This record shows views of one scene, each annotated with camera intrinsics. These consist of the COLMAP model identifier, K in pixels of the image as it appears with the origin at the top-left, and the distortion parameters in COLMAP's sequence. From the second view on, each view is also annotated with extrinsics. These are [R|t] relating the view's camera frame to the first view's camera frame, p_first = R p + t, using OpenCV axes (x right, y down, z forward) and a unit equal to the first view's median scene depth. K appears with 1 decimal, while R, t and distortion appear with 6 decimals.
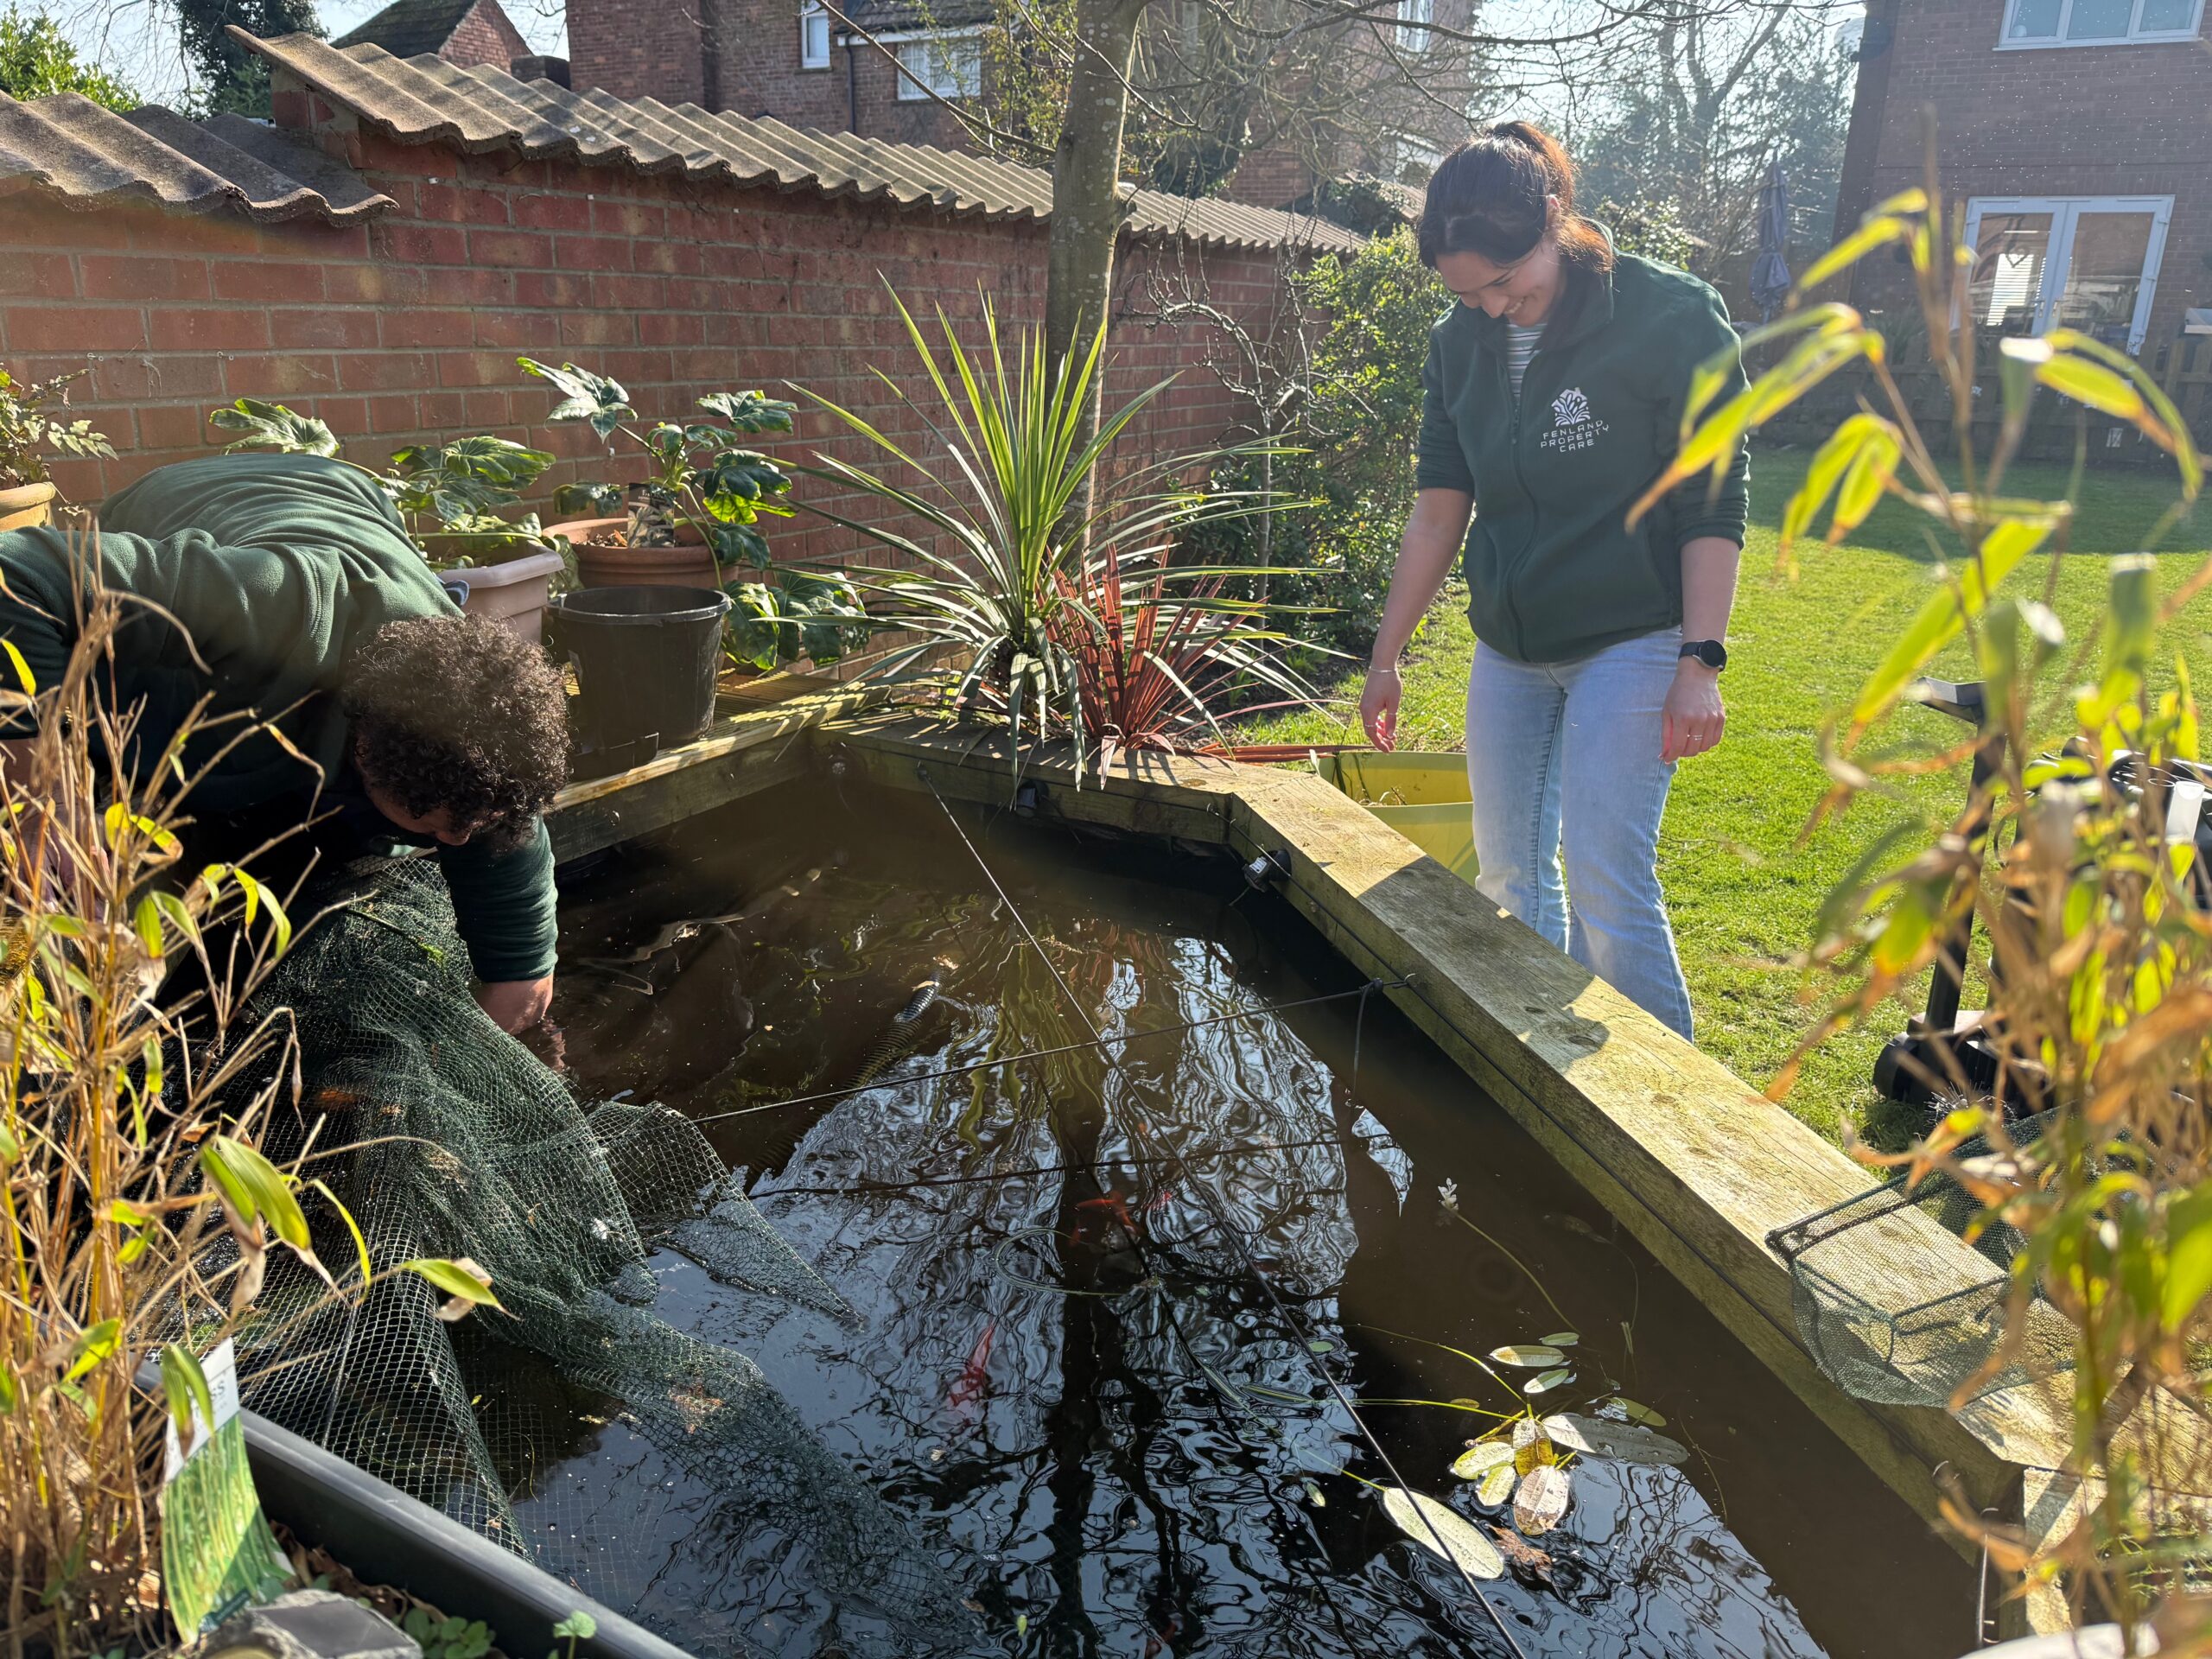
lens RADIAL K [[1582.5, 0, 1102.0], [0, 1582.5, 844.0], [0, 0, 1]] dist [0.023844, -0.036186]
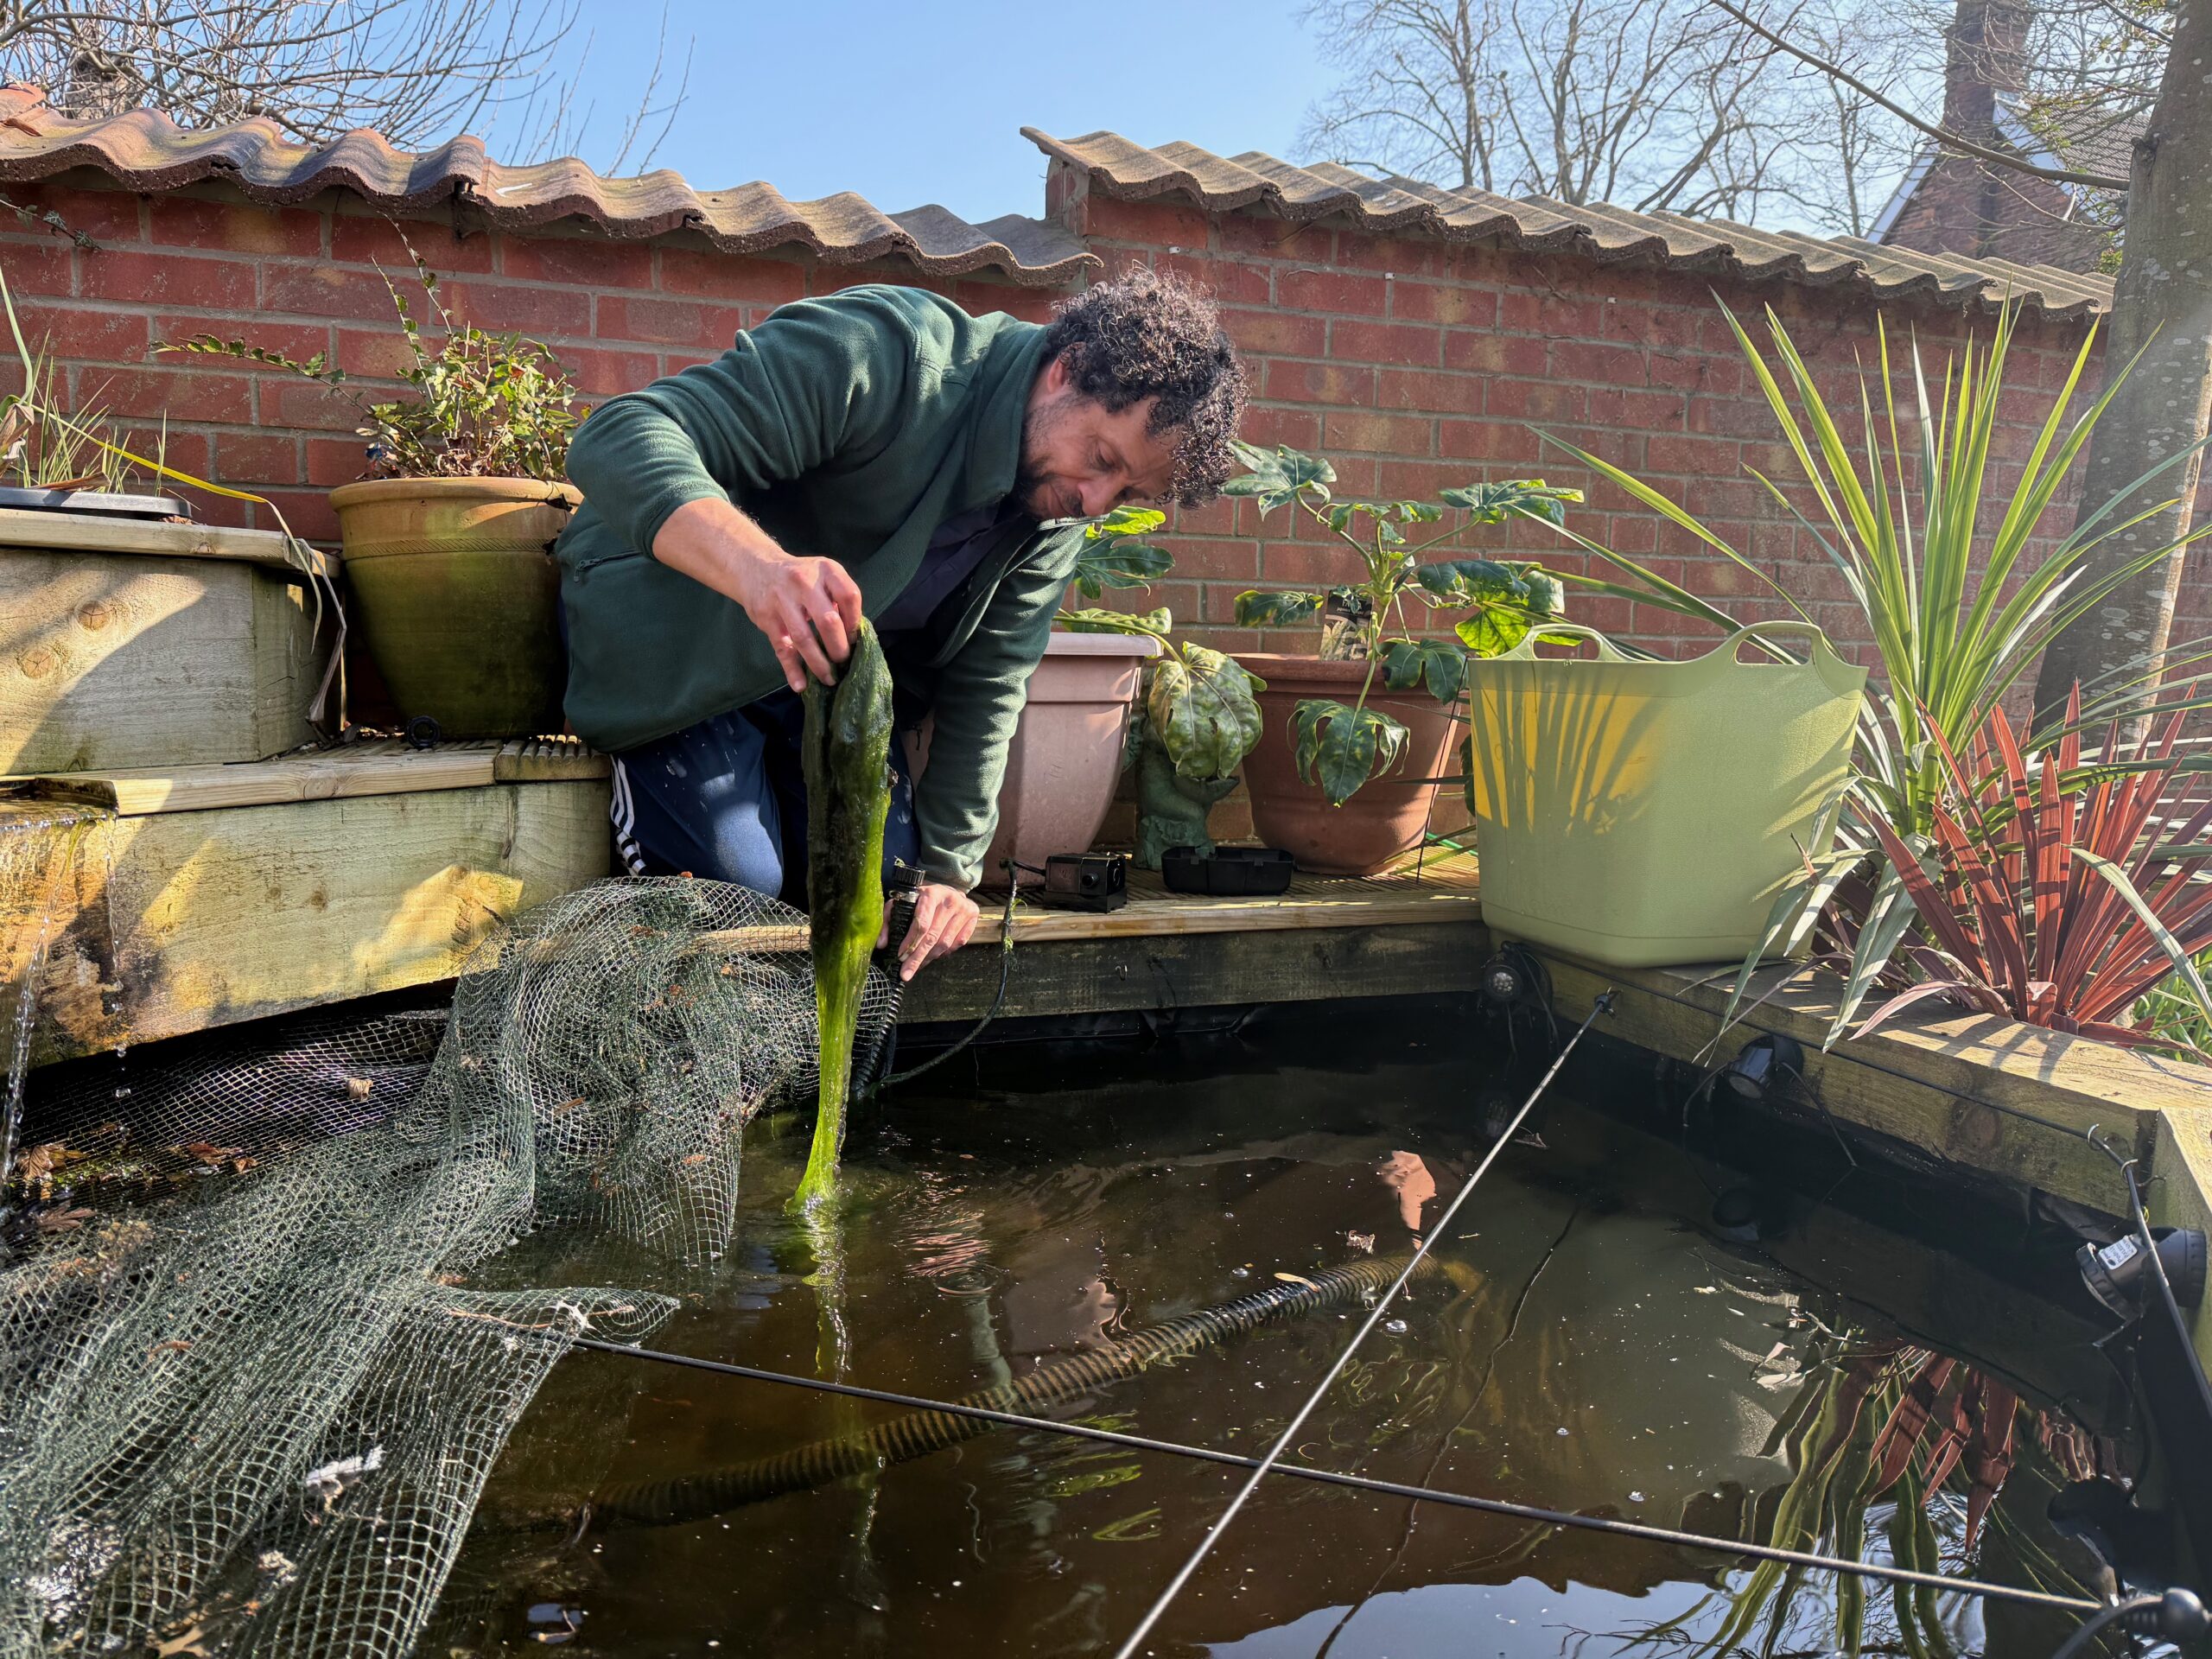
lens RADIAL K [[1582.5, 0, 1086.9], [0, 1582.5, 837.6], [0, 0, 1]] dist [0.023844, -0.036186]
pose [[0.743183, 0.078420, -0.664477, 0.129596], [-0.216571, 0.967839, -0.128001, 0.015616], [0.633069, 0.239035, 0.736265, 0.351029]]
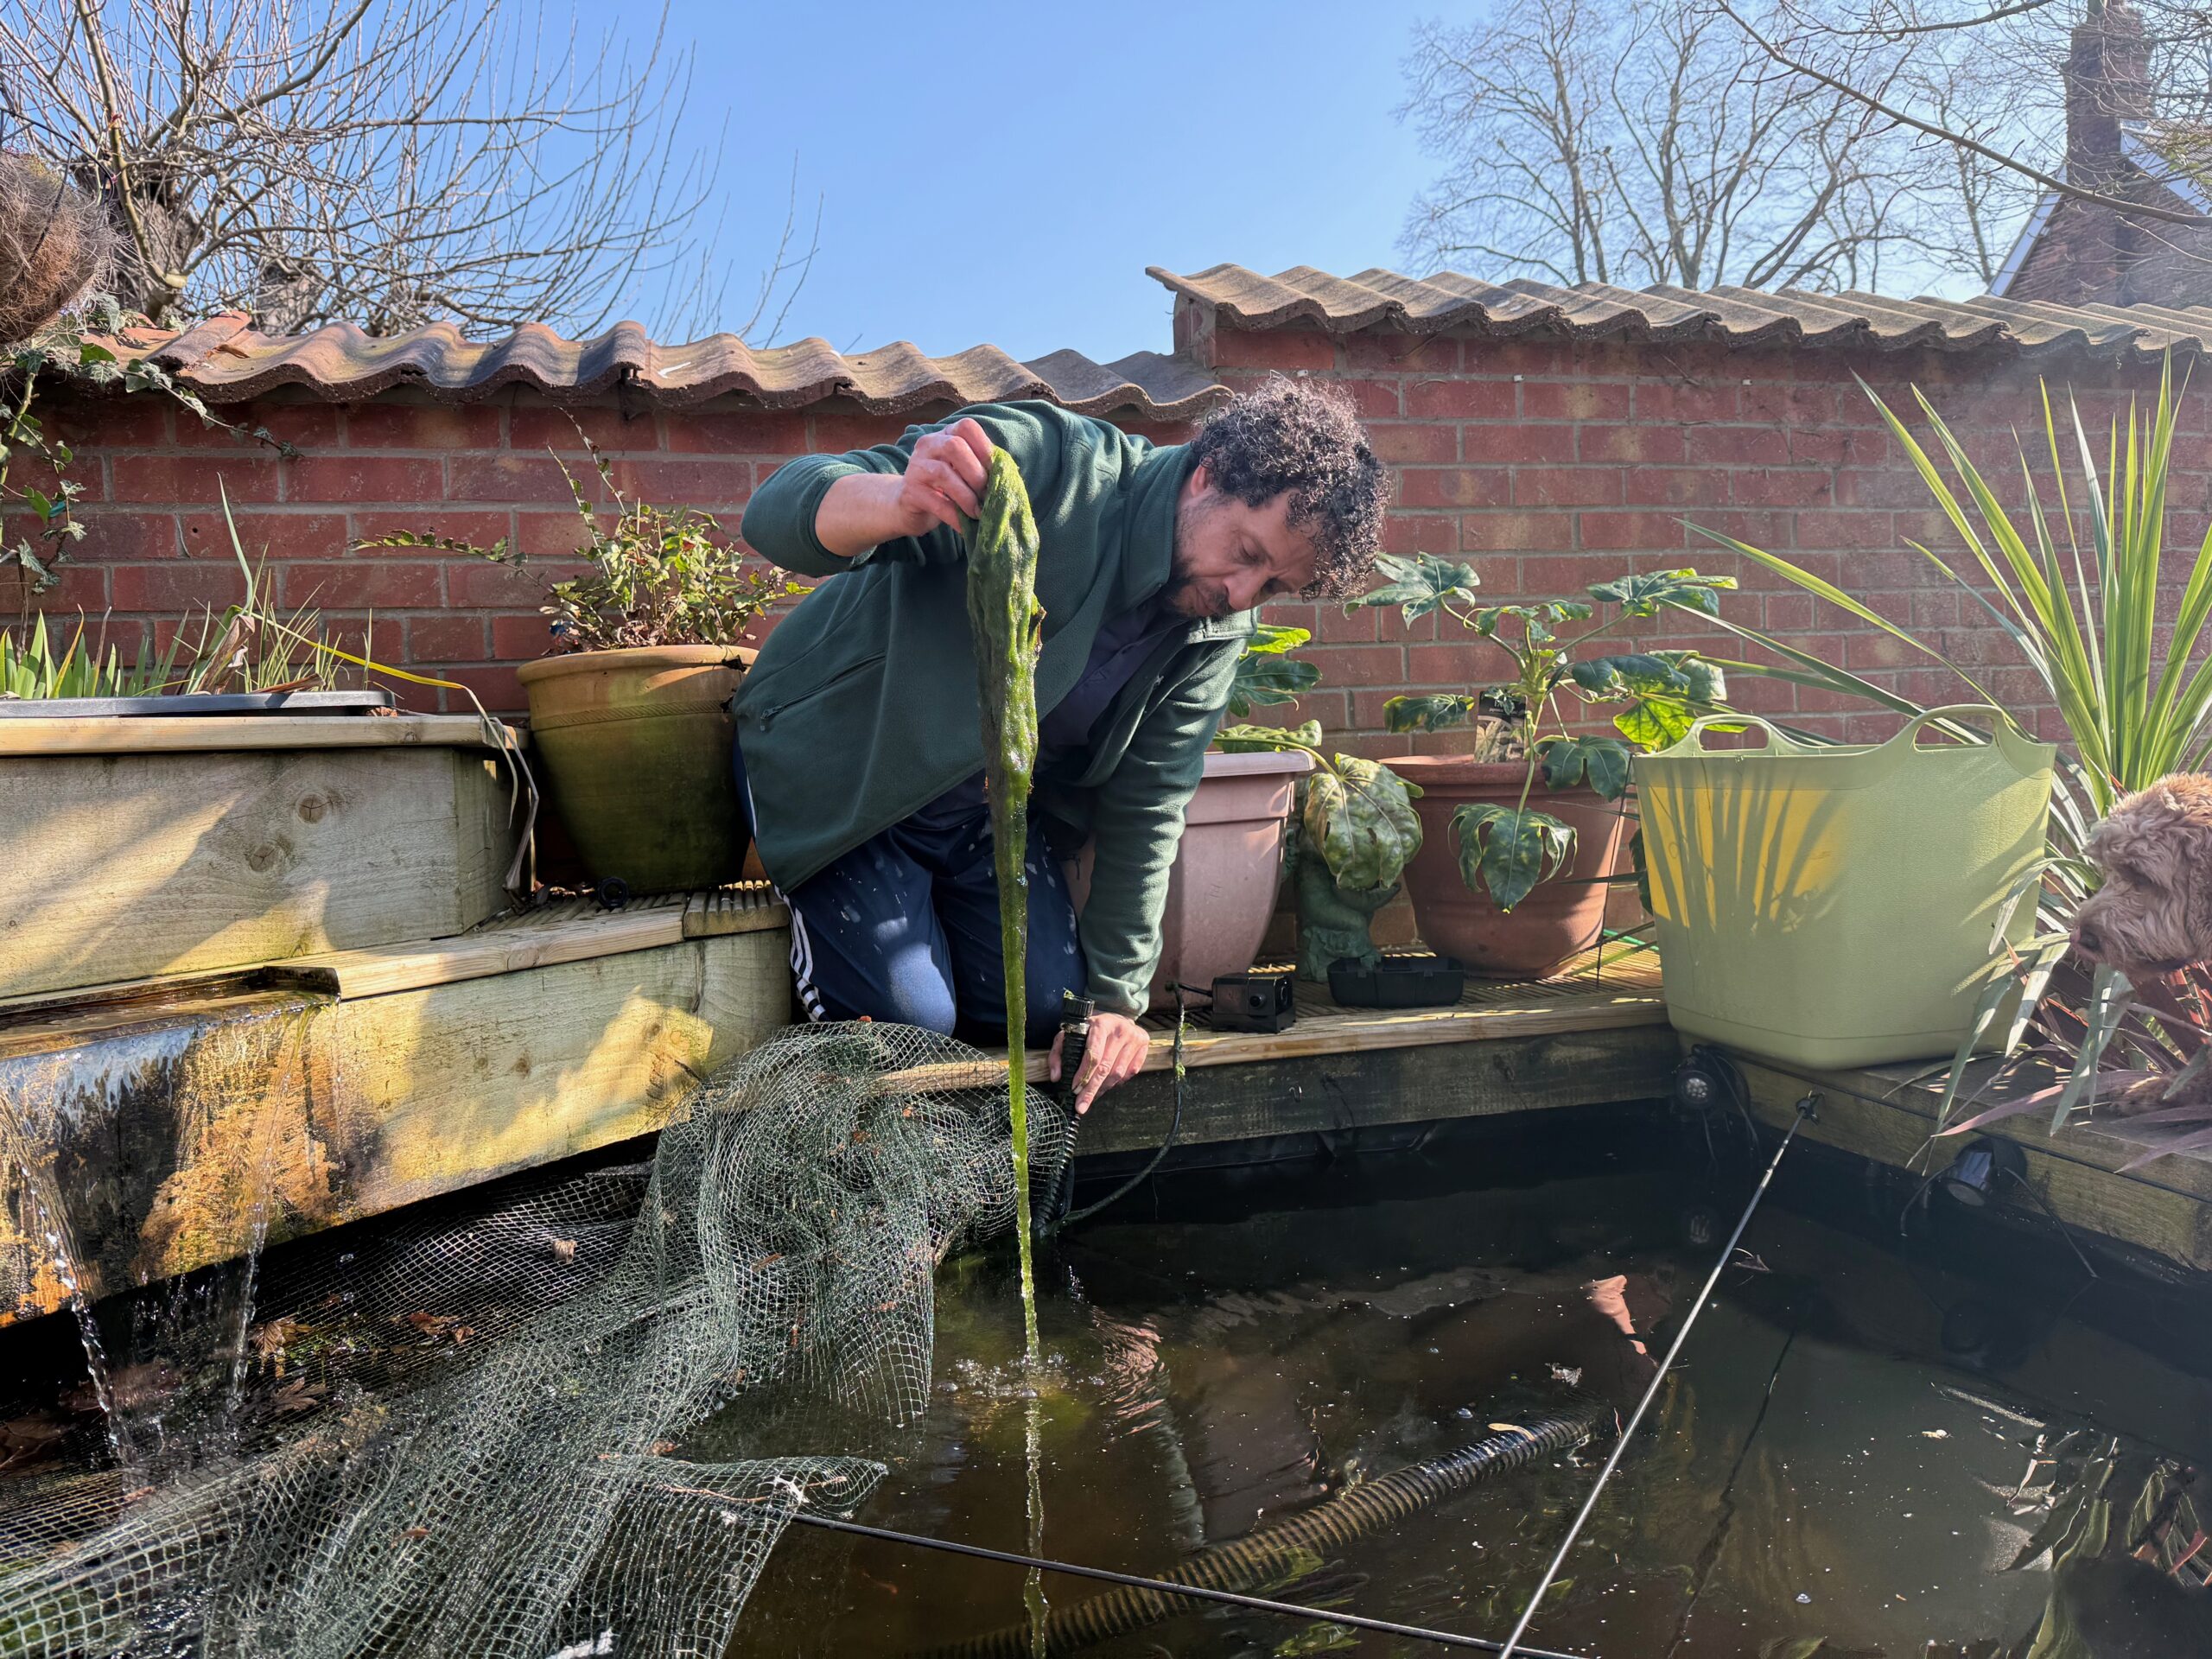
lens RADIAL K [[1582.5, 0, 1093.2], [0, 1582.5, 817.2], [0, 0, 1]] dist [0.023844, -0.036186]
pose [[0.684680, -0.009565, -0.728781, 0.126637], [-0.177889, 0.967481, -0.179823, 0.005271], [0.706801, 0.252764, 0.660713, 0.340083]]
